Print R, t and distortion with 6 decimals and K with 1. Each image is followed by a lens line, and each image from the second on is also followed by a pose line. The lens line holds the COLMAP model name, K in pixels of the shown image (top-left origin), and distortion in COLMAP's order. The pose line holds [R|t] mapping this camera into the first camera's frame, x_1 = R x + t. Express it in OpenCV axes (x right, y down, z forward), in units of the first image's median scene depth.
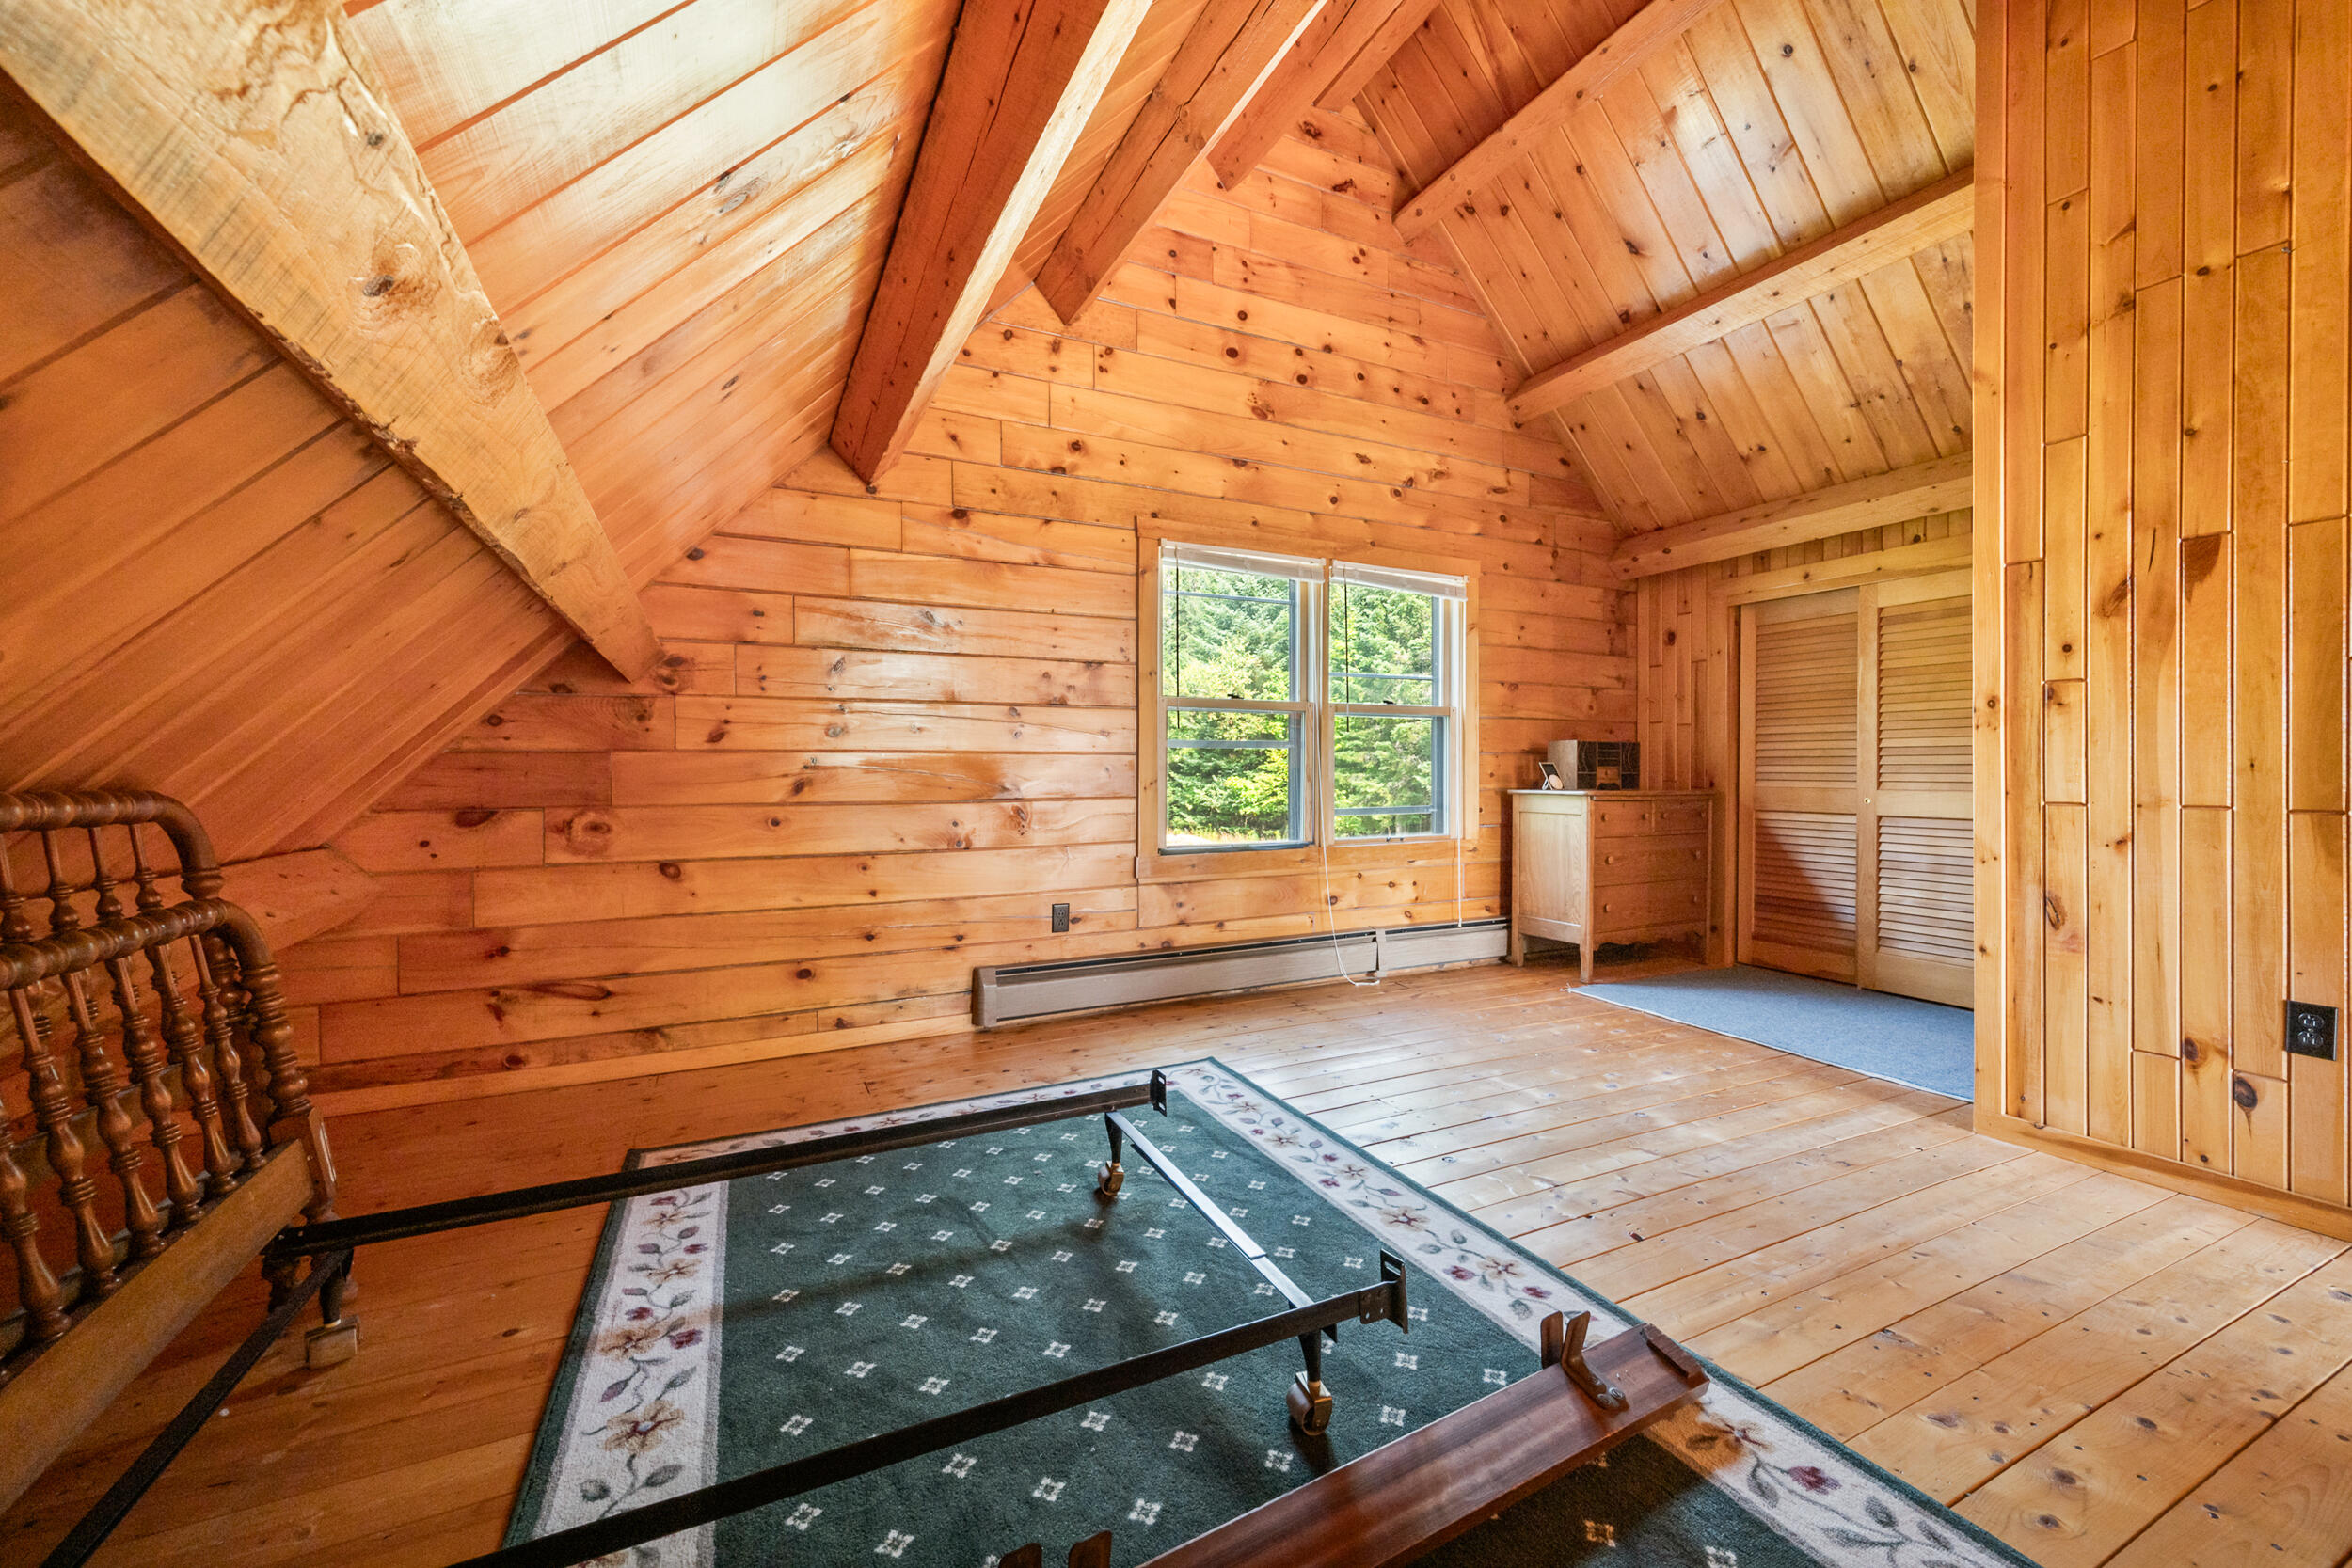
lens RADIAL K [[943.9, 0, 1193.2], [0, 943.9, 775.6], [0, 0, 1]] dist [-0.001784, -0.000434]
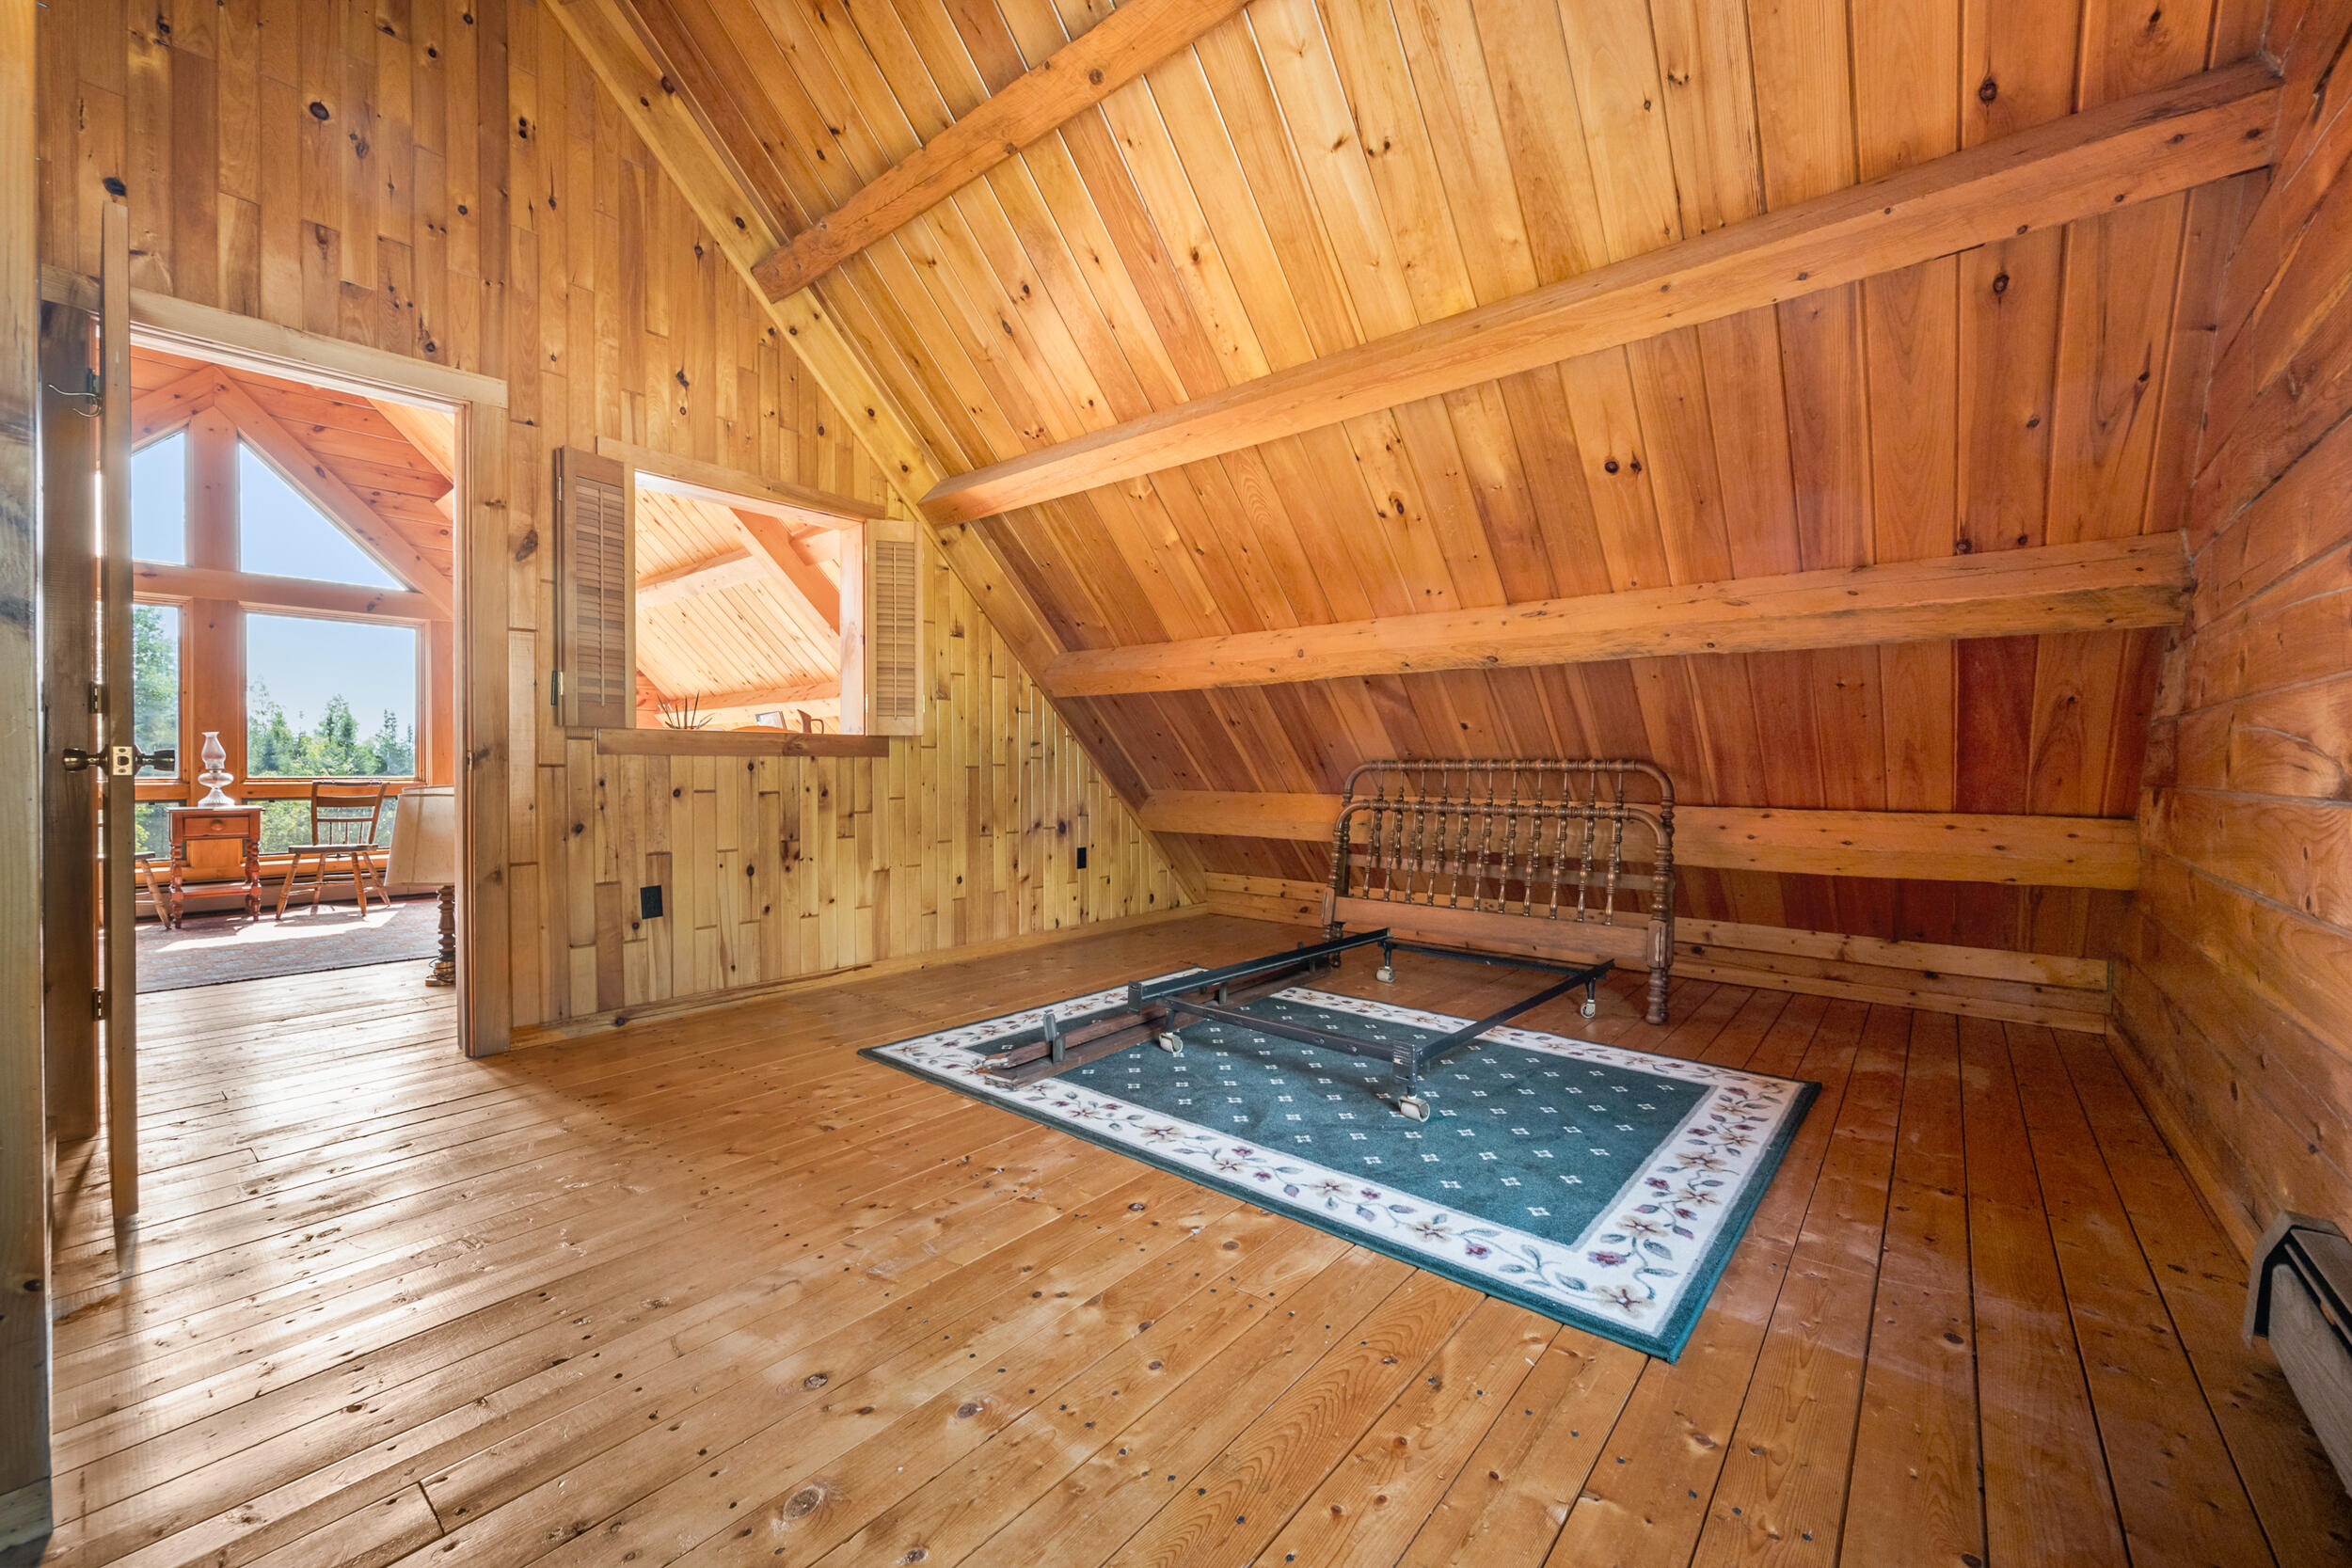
lens RADIAL K [[943.9, 0, 1193.4], [0, 943.9, 773.3], [0, 0, 1]] dist [-0.001784, -0.000434]
pose [[-0.917800, -0.001314, -0.397041, 0.647351], [-0.004910, 0.999956, 0.008040, 0.023238], [0.397013, 0.009329, -0.917766, 2.073685]]
